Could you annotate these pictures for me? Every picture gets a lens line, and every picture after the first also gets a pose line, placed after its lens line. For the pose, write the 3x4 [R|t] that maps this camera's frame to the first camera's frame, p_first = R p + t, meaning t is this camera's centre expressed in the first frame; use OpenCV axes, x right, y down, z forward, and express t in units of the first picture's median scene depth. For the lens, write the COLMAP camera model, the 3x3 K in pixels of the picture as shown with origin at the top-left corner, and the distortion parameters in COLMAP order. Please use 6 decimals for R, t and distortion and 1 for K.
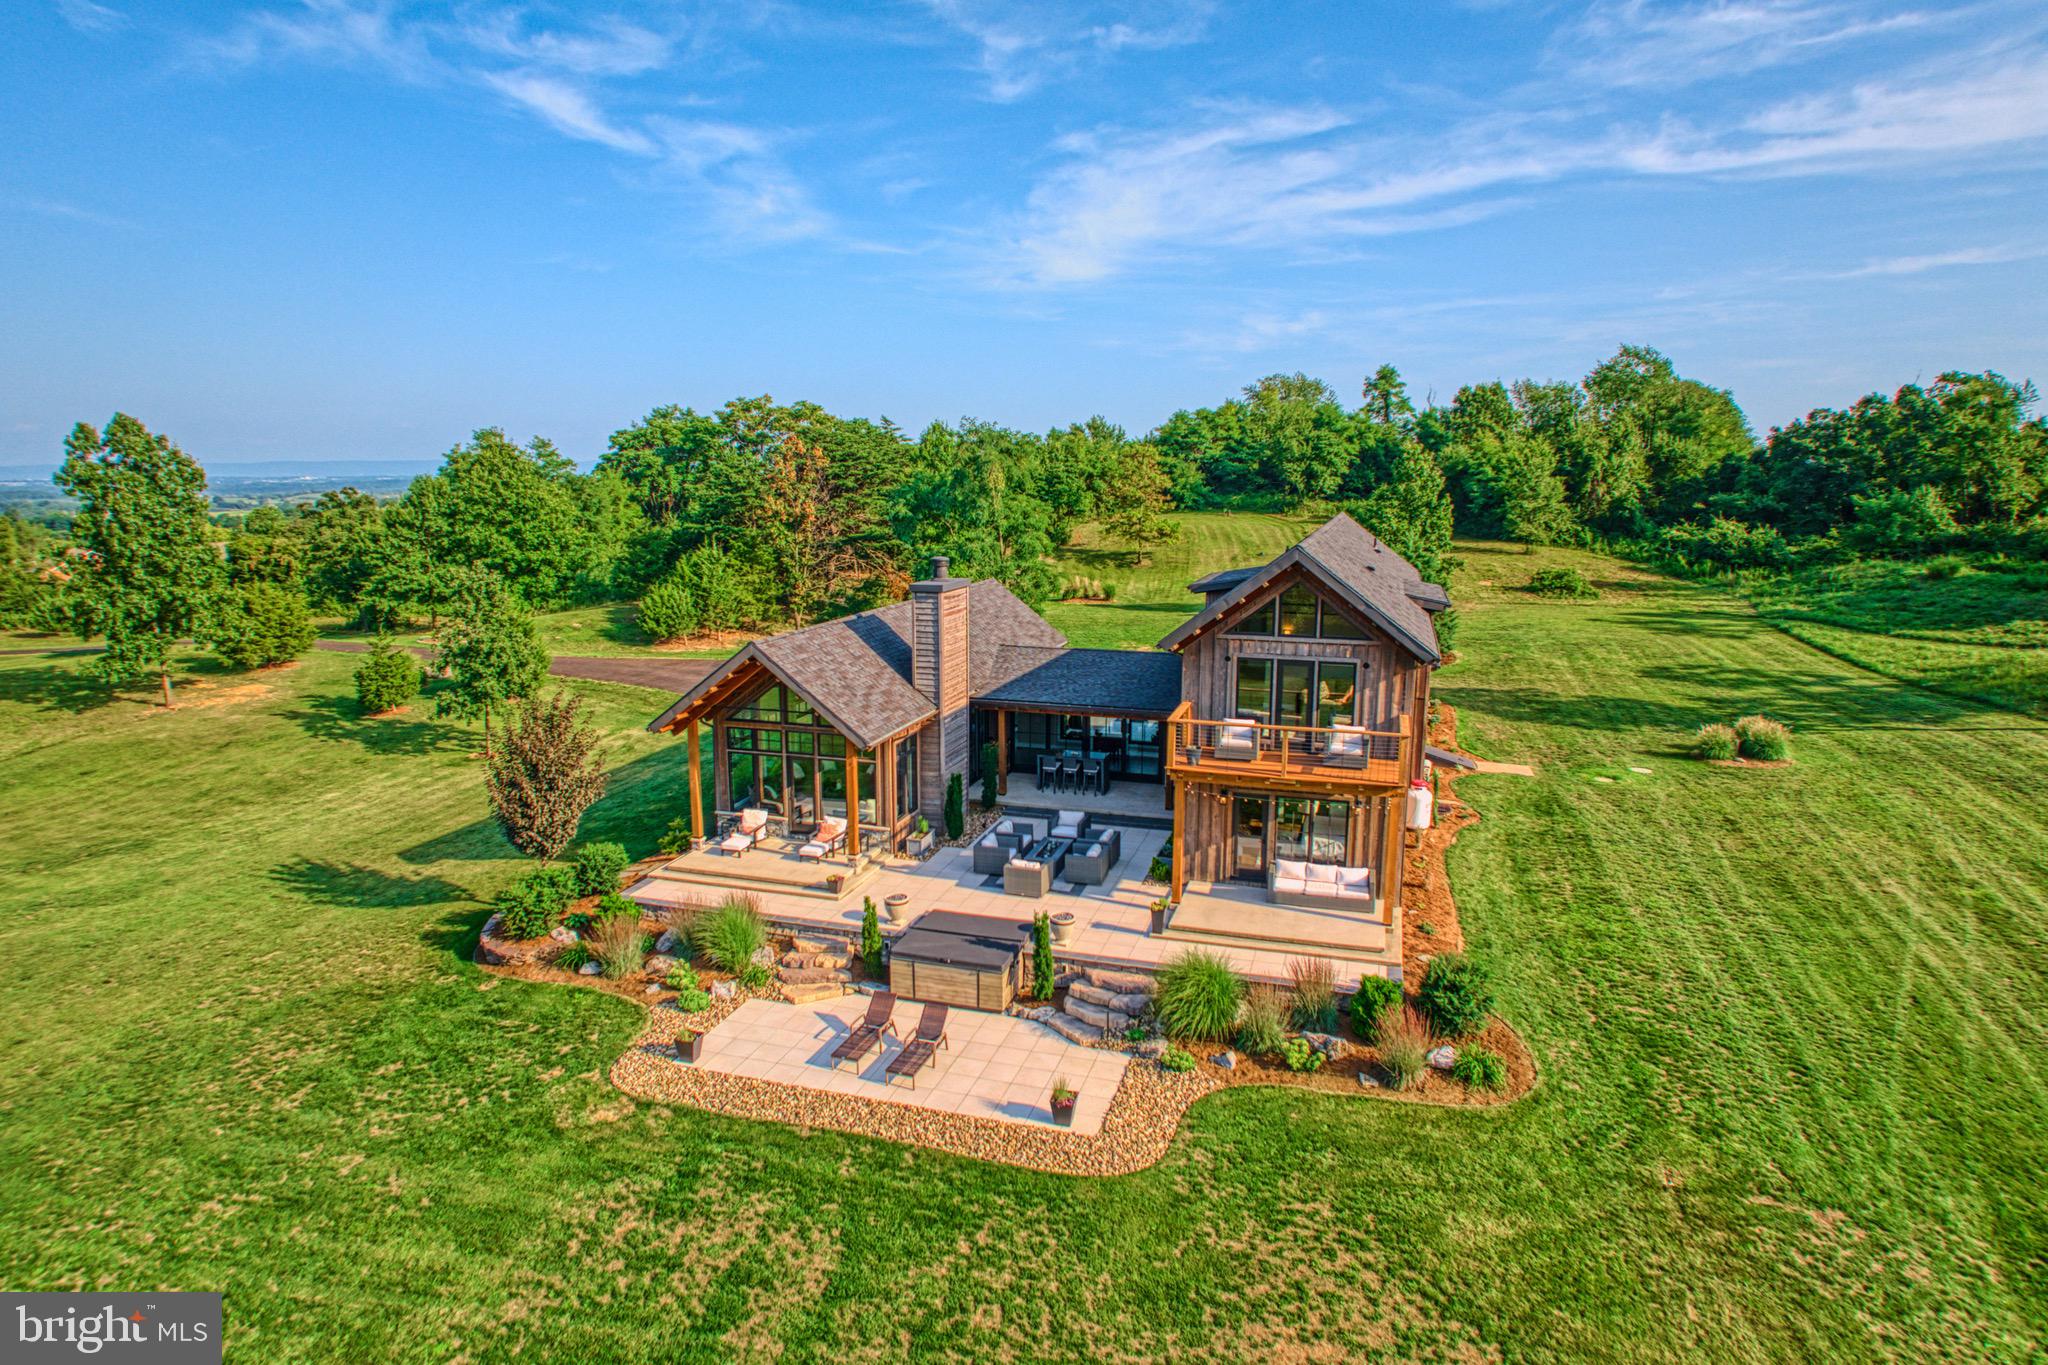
lens RADIAL K [[1184.8, 0, 1009.5], [0, 1184.8, 692.3], [0, 0, 1]] dist [-0.050892, 0.005648]
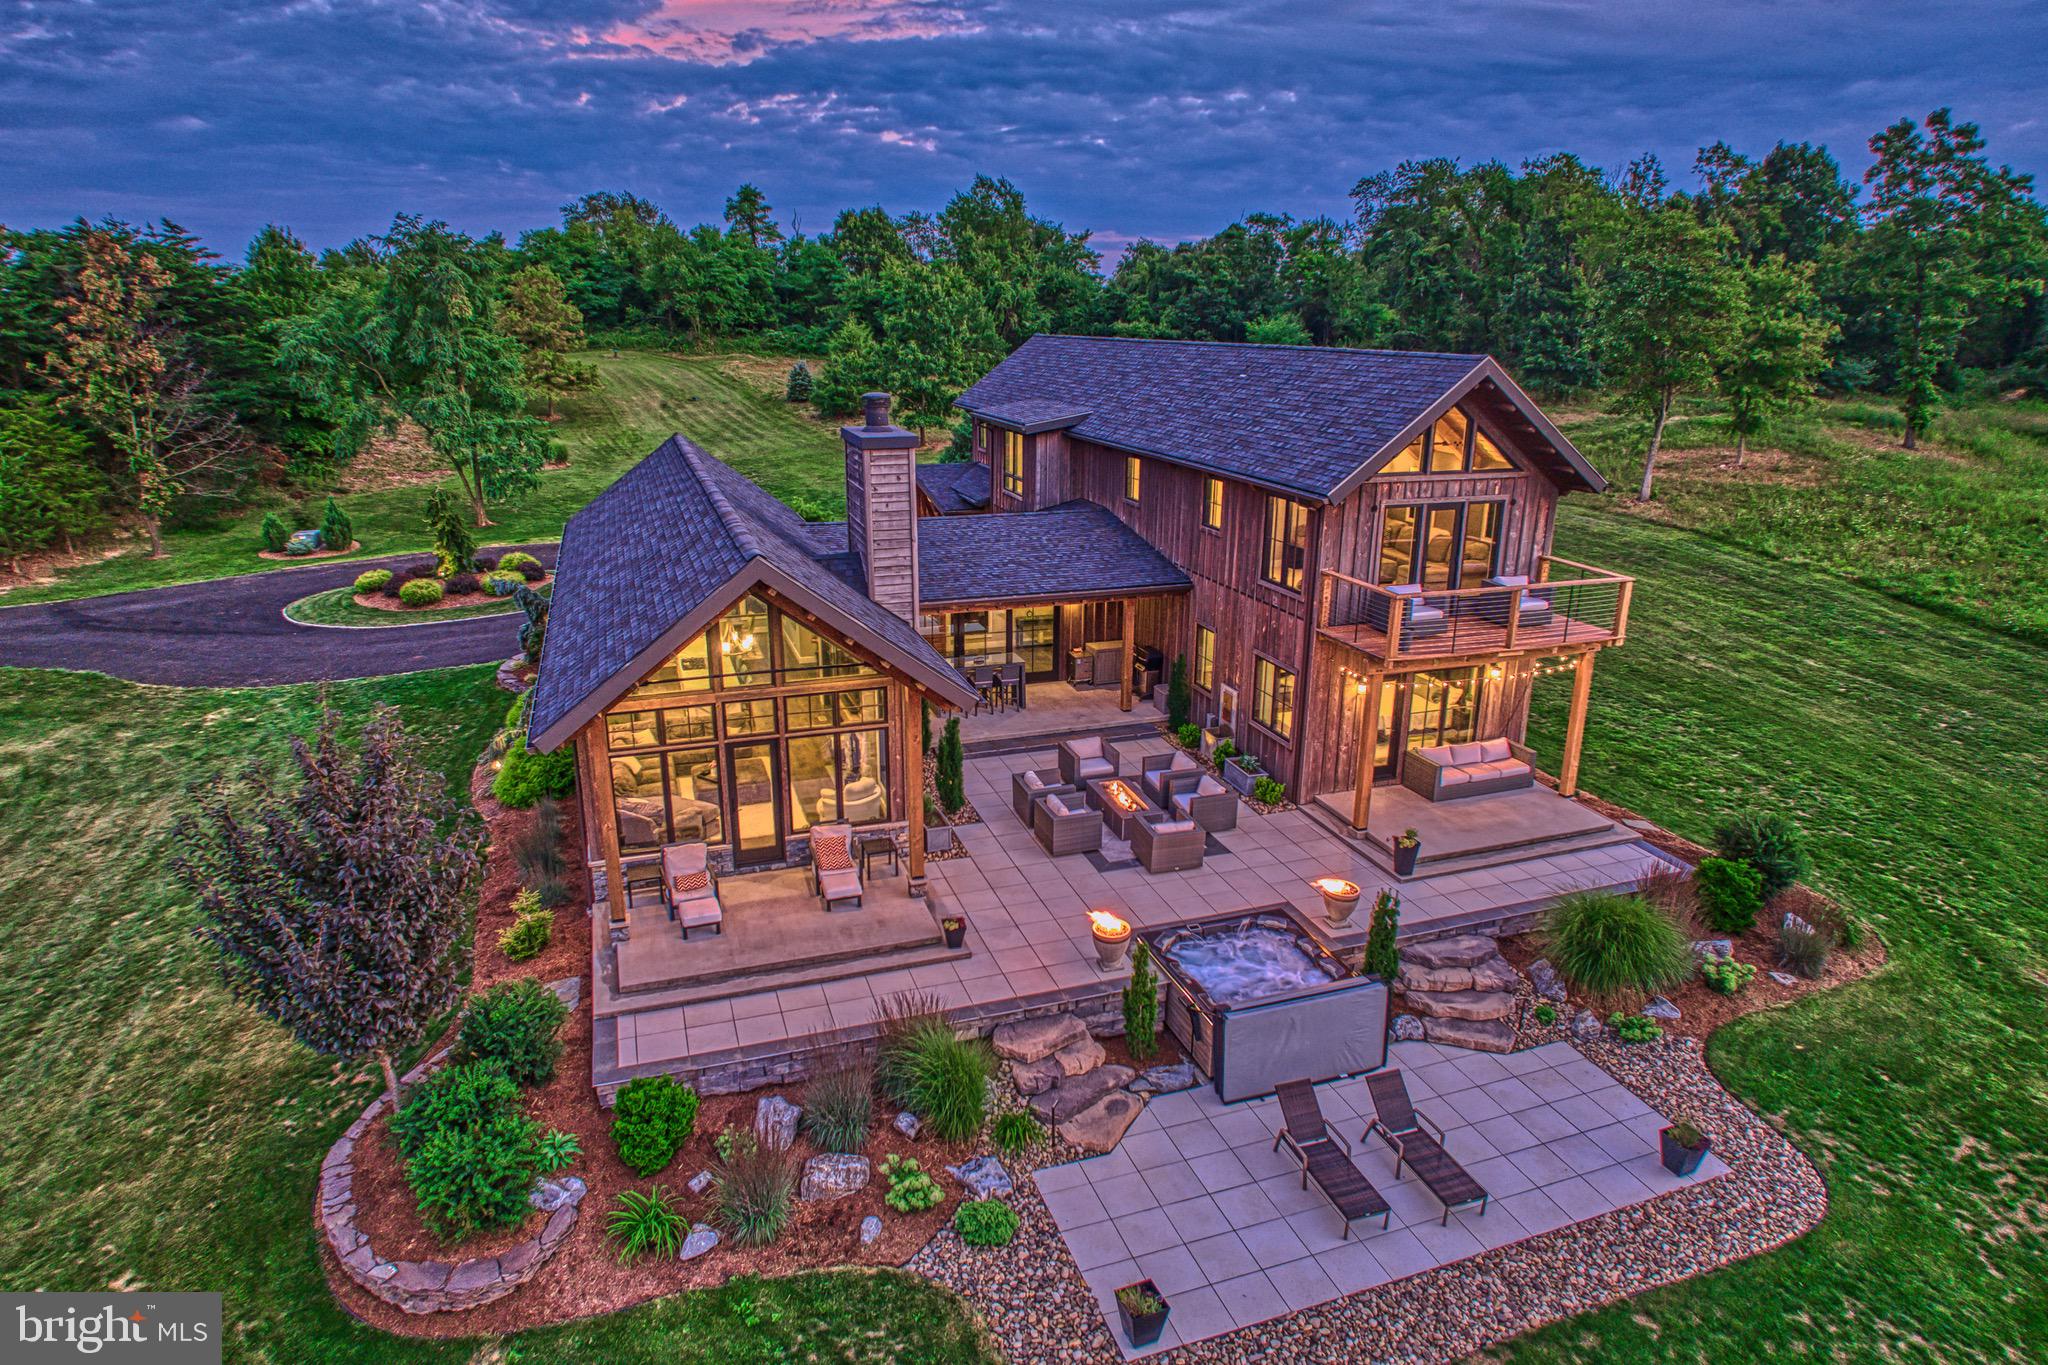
lens RADIAL K [[1184.8, 0, 1022.1], [0, 1184.8, 686.1], [0, 0, 1]] dist [-0.050892, 0.005648]
pose [[0.802194, -0.174882, 0.570878, -0.110071], [0.104619, 0.982521, 0.153974, -0.013583], [-0.587827, -0.063792, 0.806468, 0.119024]]
